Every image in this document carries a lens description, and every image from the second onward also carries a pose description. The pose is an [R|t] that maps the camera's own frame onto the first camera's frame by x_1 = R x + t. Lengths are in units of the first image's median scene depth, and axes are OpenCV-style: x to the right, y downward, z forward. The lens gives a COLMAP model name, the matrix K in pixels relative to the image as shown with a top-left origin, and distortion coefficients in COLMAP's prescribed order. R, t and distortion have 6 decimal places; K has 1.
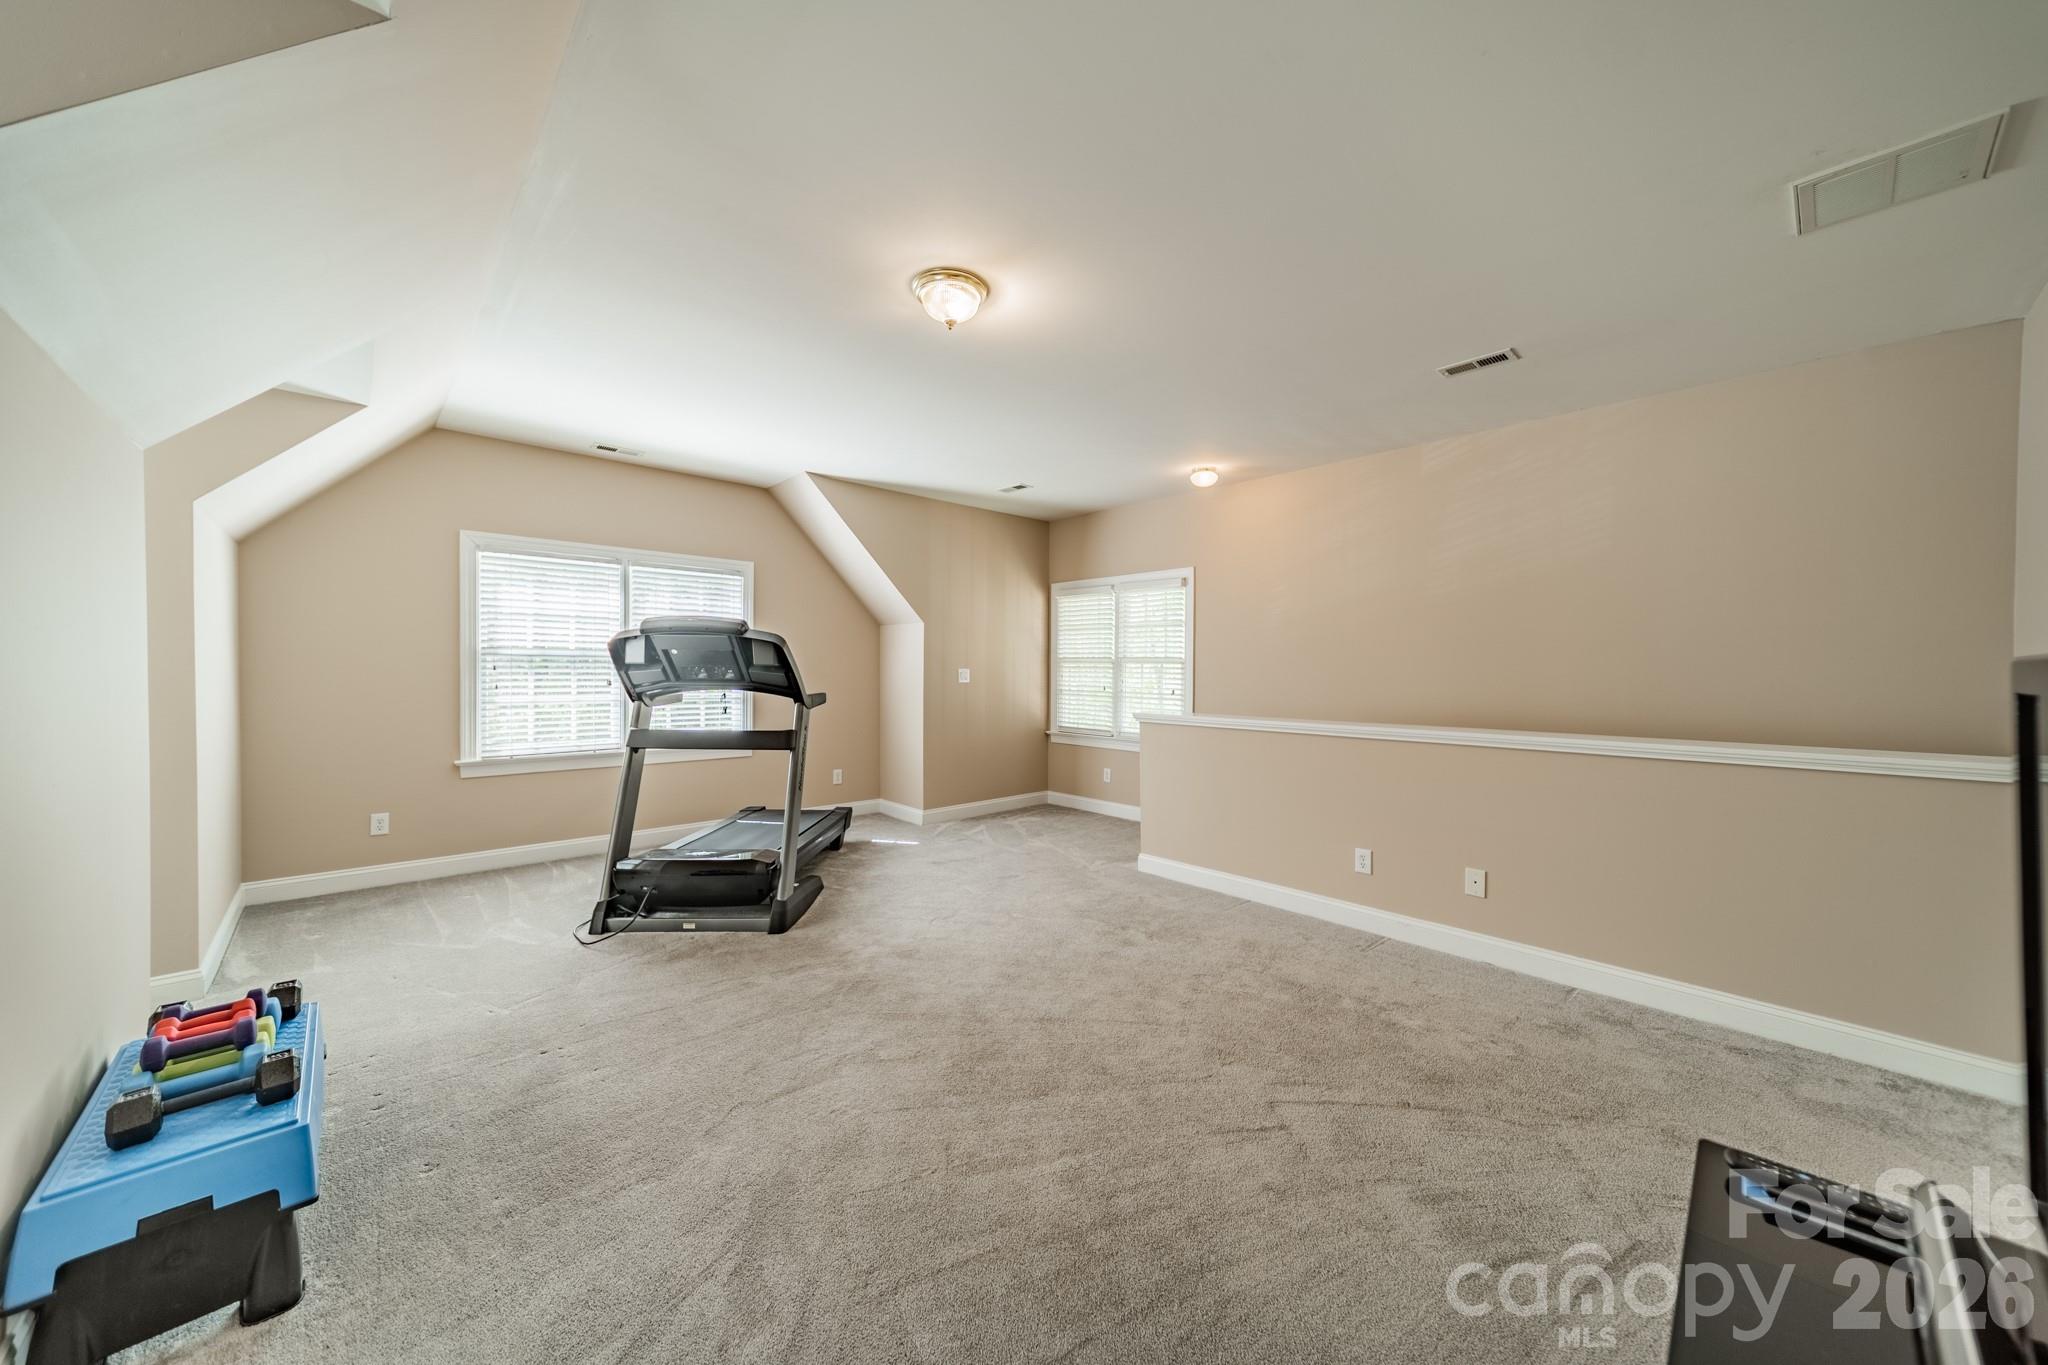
lens RADIAL K [[718.7, 0, 1016.5], [0, 718.7, 679.0], [0, 0, 1]] dist [0.008254, 0.000106]
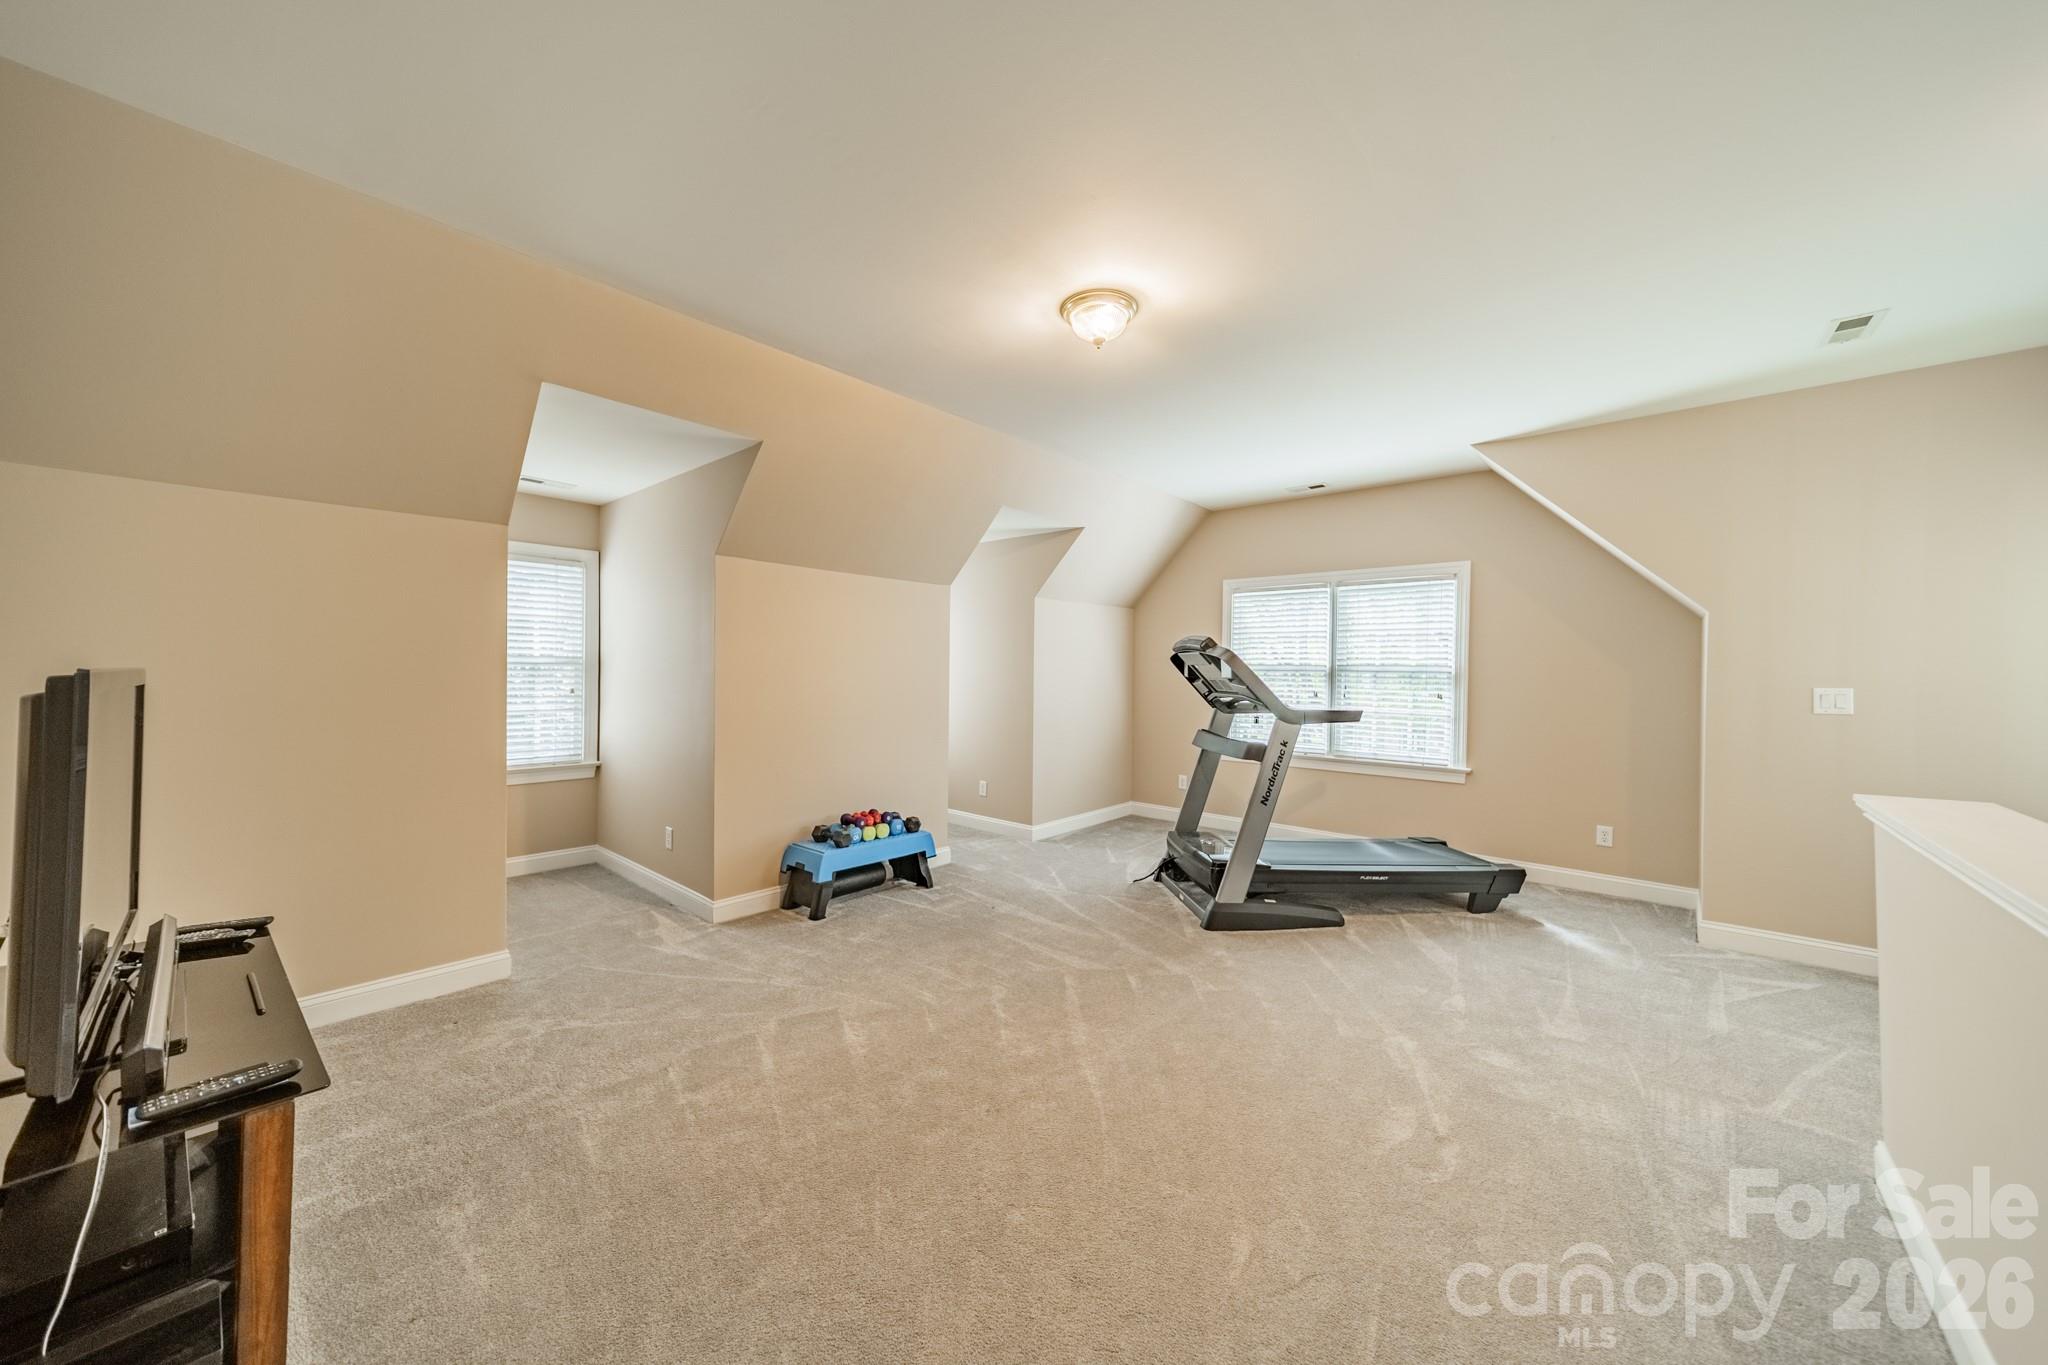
lens RADIAL K [[718.7, 0, 1016.9], [0, 718.7, 675.7], [0, 0, 1]] dist [0.008254, 0.000106]
pose [[0.101766, -0.003068, -0.994804, 0.491147], [-0.025035, 0.999671, -0.005644, -0.005986], [0.994493, 0.025479, 0.101655, 0.416674]]
